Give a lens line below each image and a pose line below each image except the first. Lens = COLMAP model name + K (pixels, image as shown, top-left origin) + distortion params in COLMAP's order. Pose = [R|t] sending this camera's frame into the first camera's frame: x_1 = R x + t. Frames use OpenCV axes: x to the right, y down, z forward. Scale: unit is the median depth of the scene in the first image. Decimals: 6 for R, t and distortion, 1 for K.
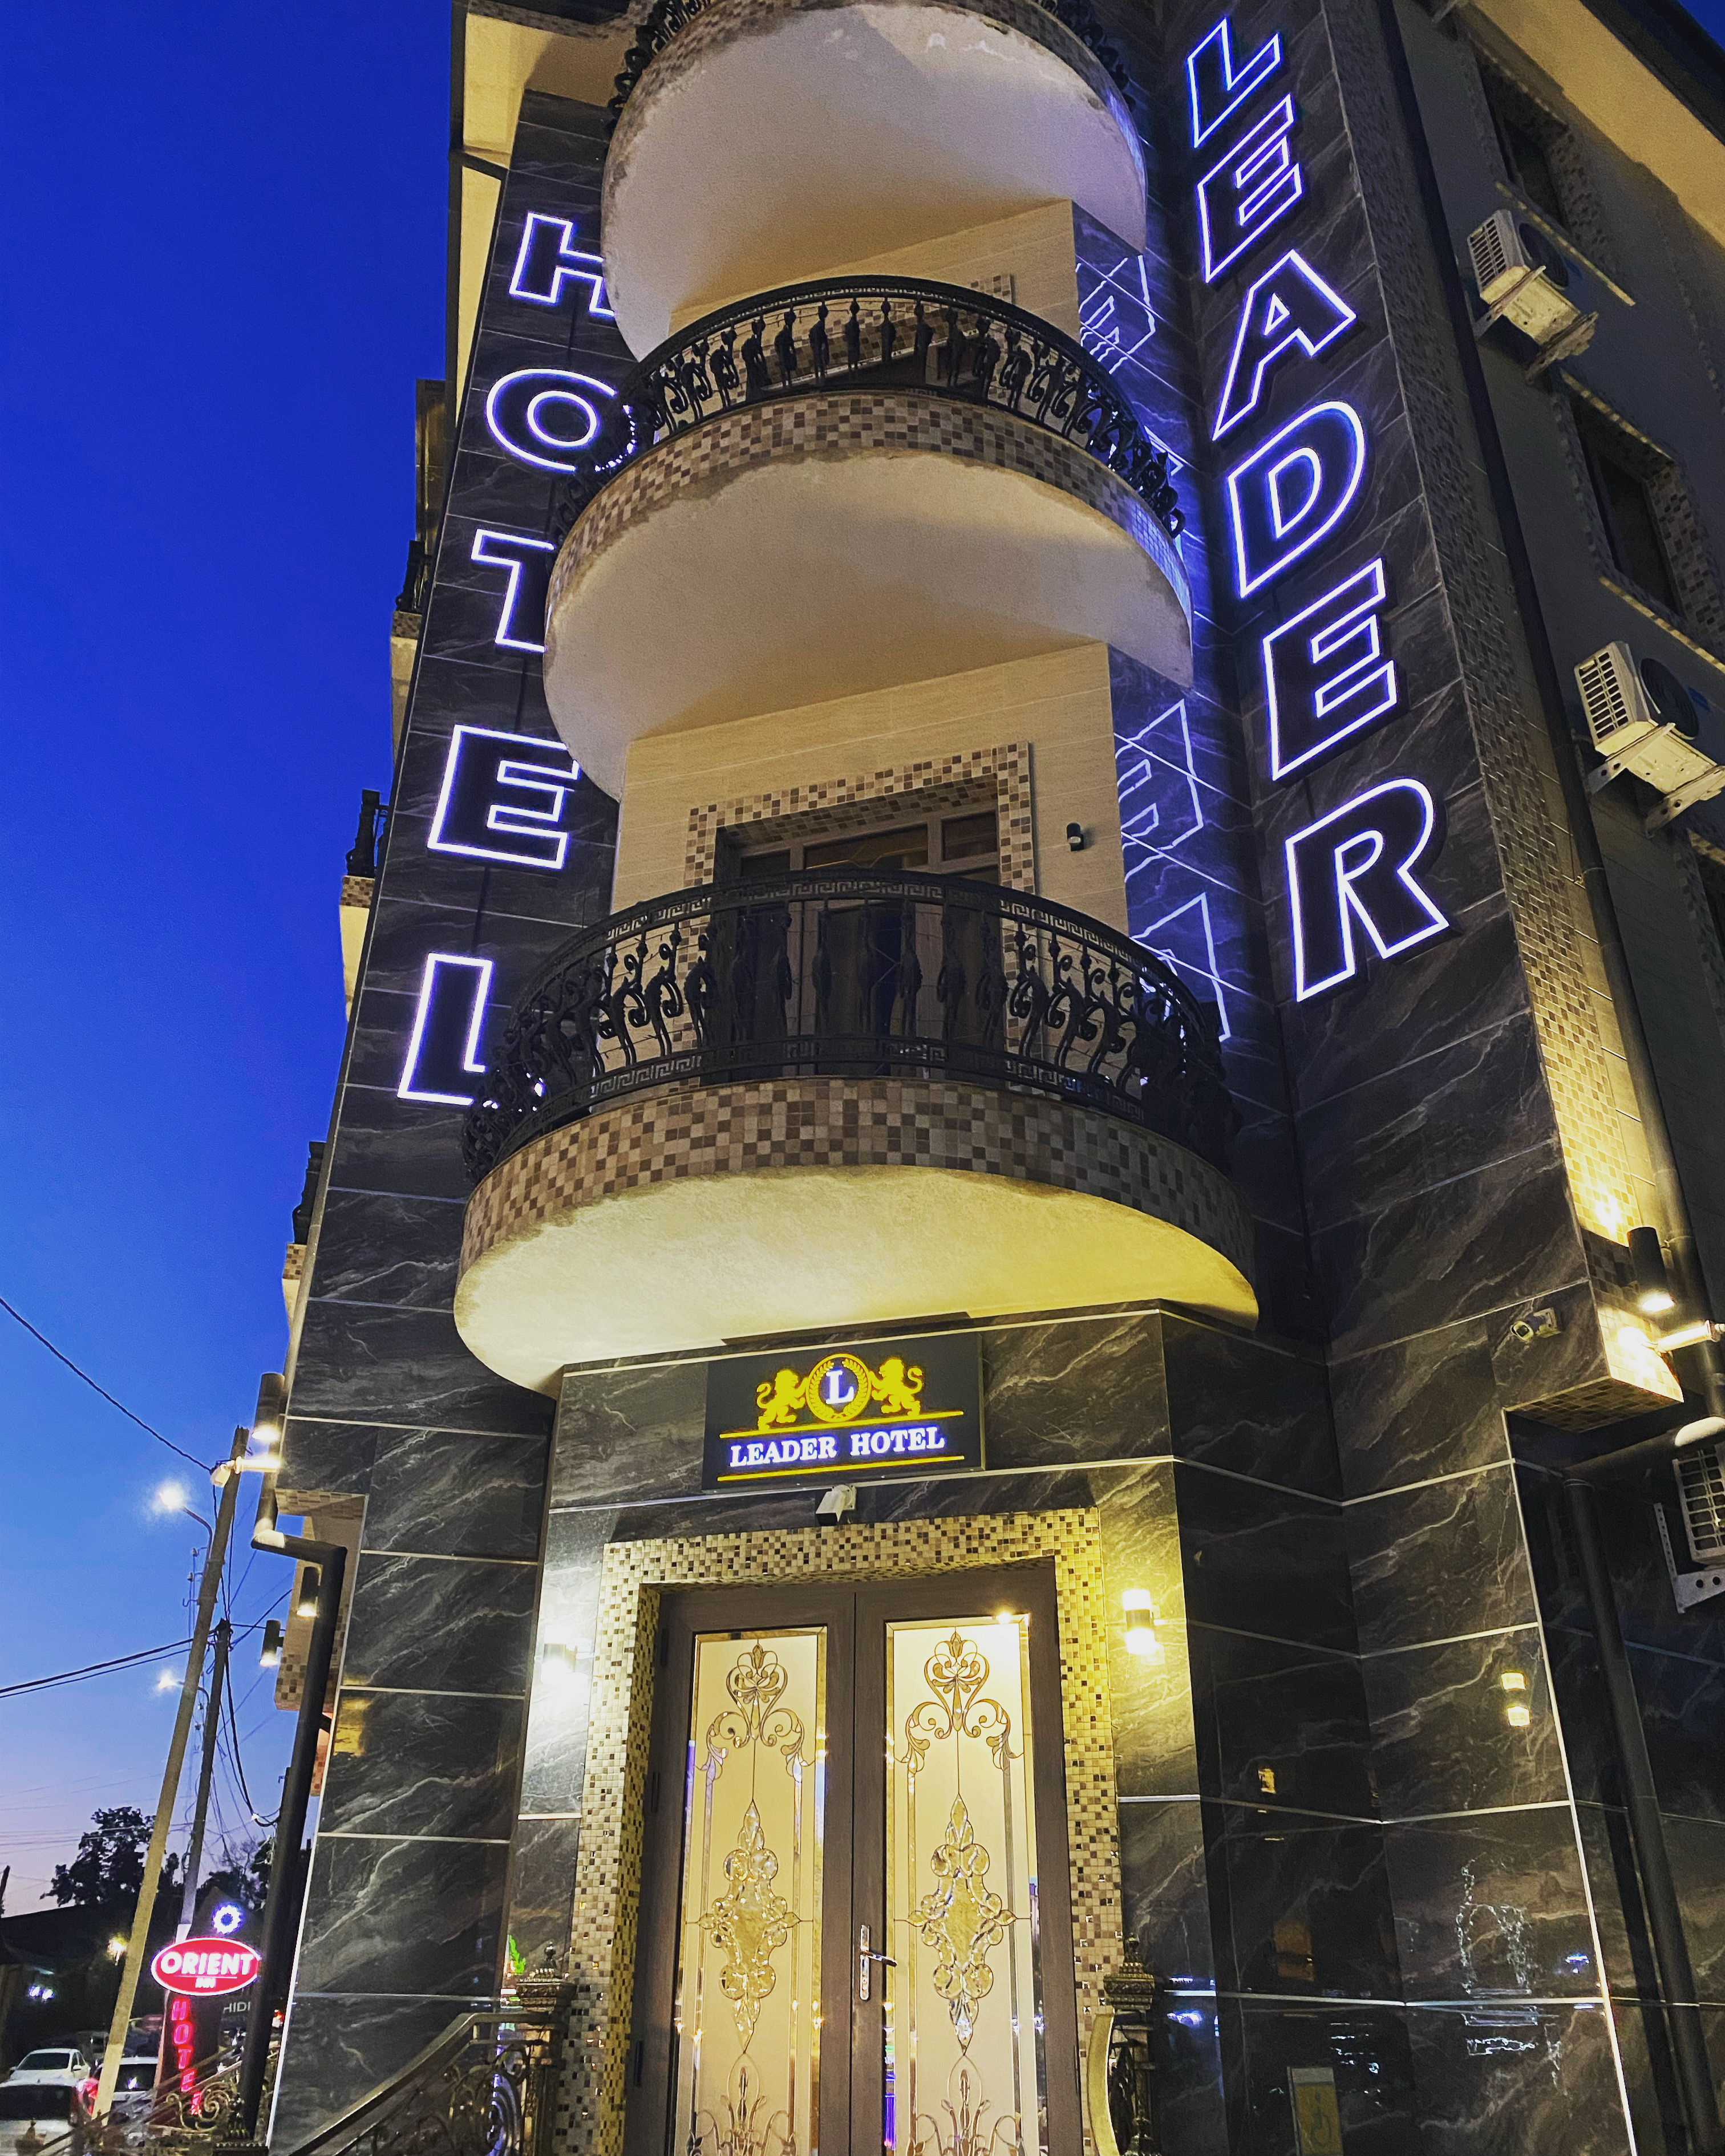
lens RADIAL K [[1704.1, 0, 853.7], [0, 1704.1, 1061.1], [0, 0, 1]] dist [0.007668, -0.002629]
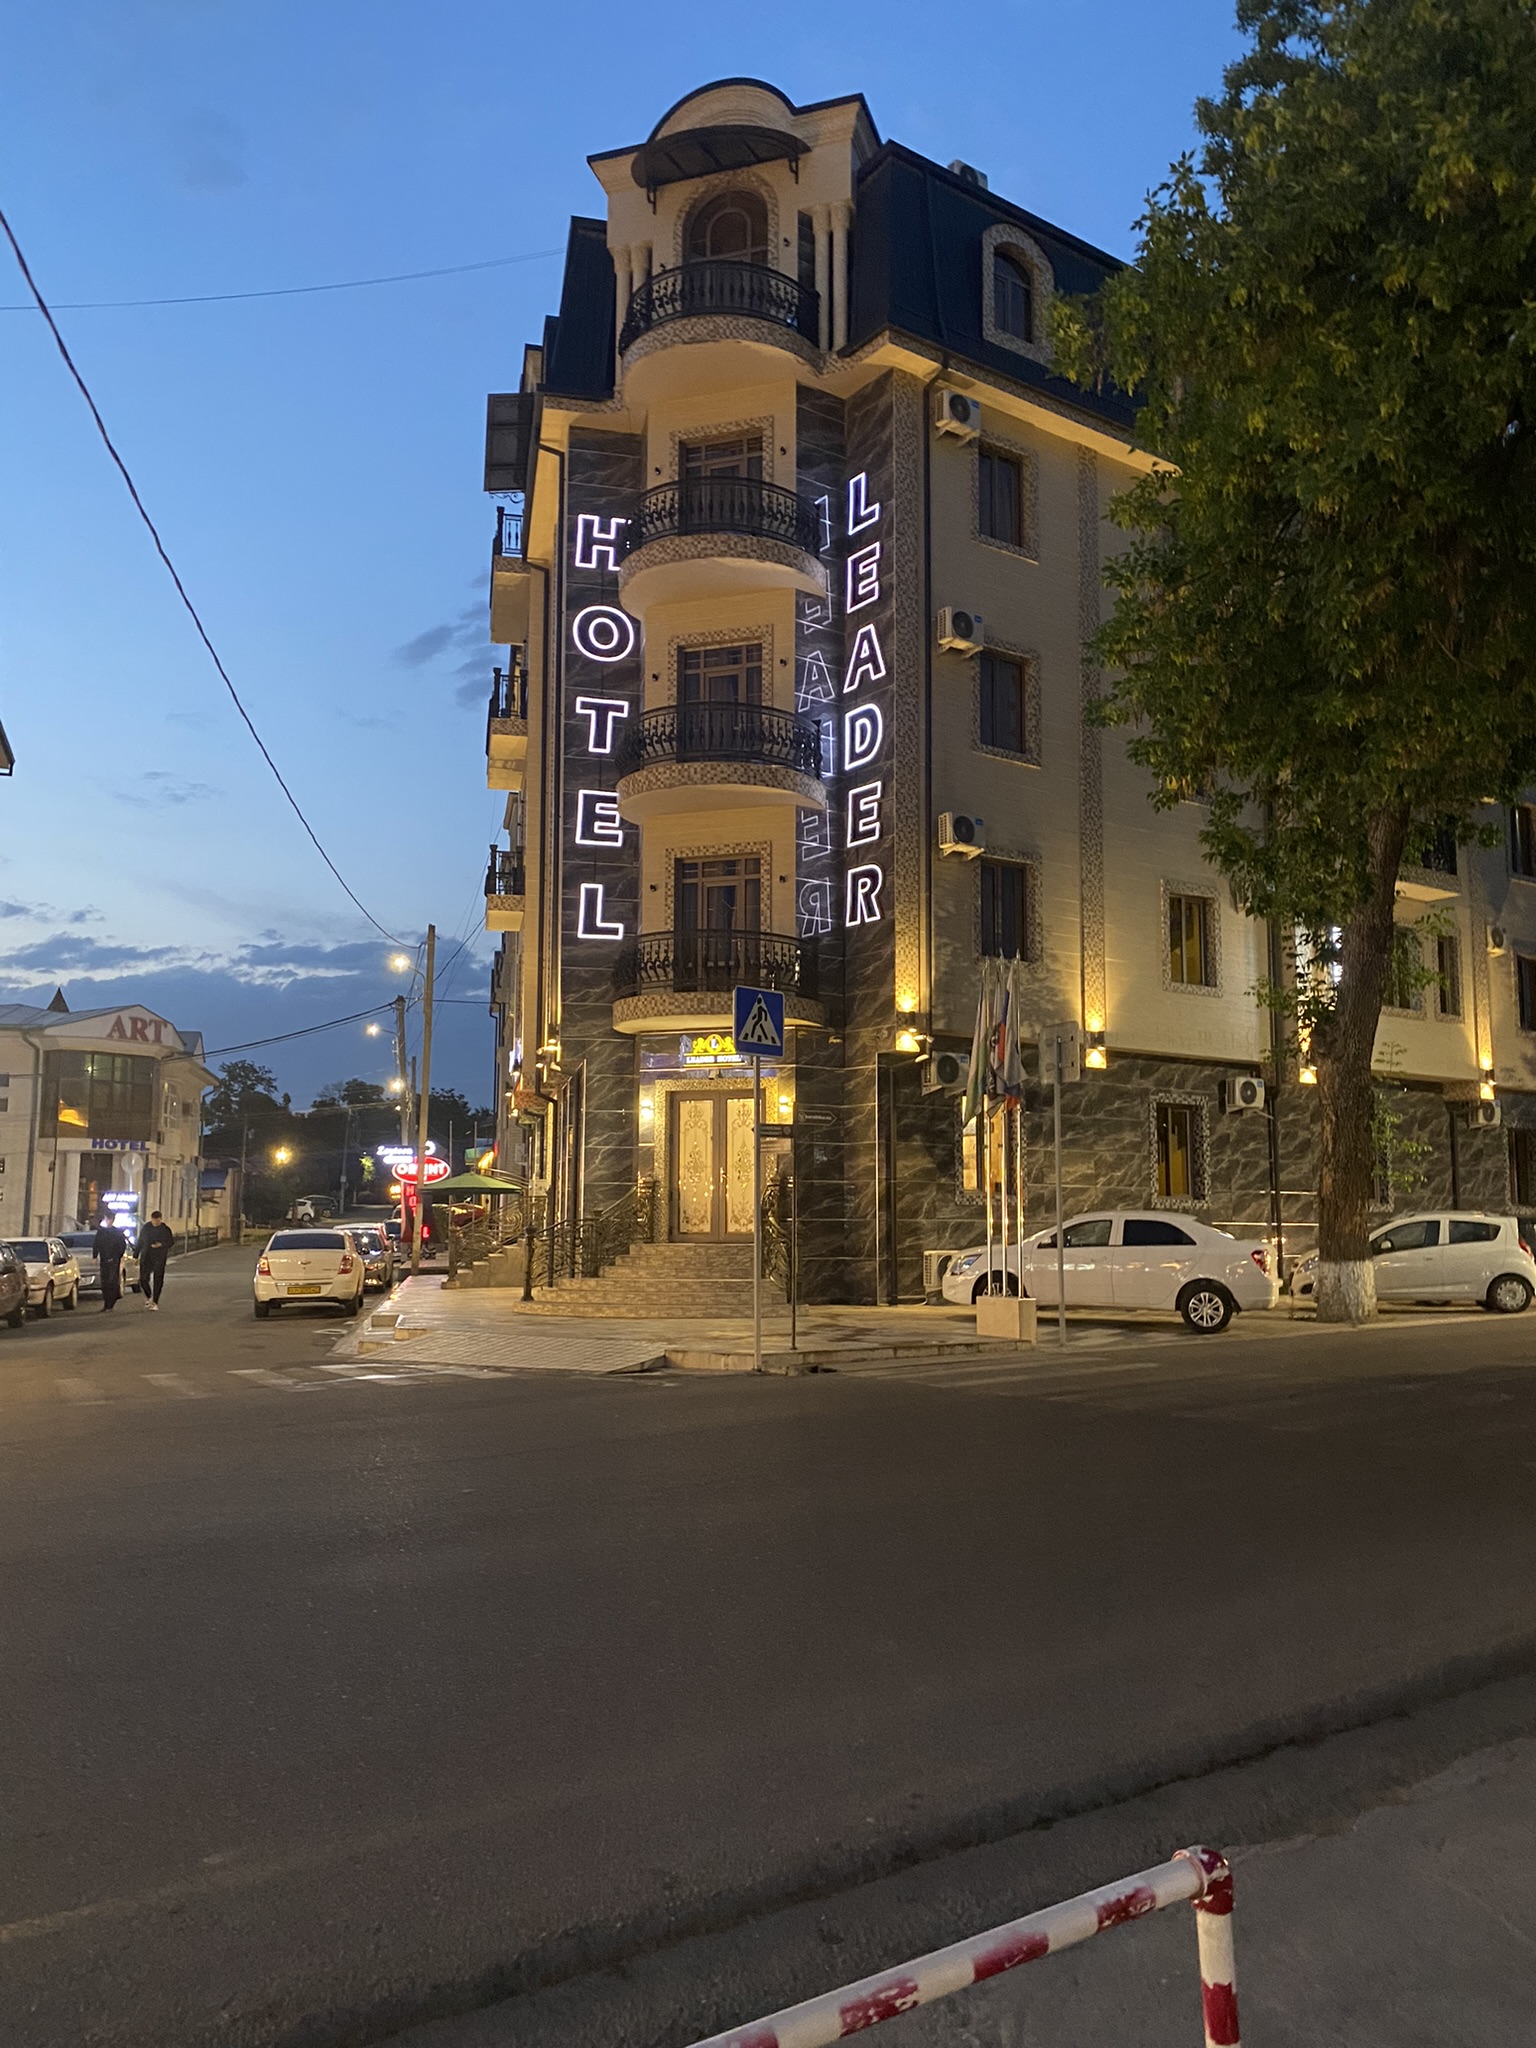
lens RADIAL K [[1547.3, 0, 771.6], [0, 1547.3, 1025.3], [0, 0, 1]] dist [0.003699, 0.000045]
pose [[0.999855, -0.012173, -0.011872, 0.150158], [0.015853, 0.919841, 0.391970, -1.121577], [0.006149, -0.392102, 0.919901, -2.032652]]
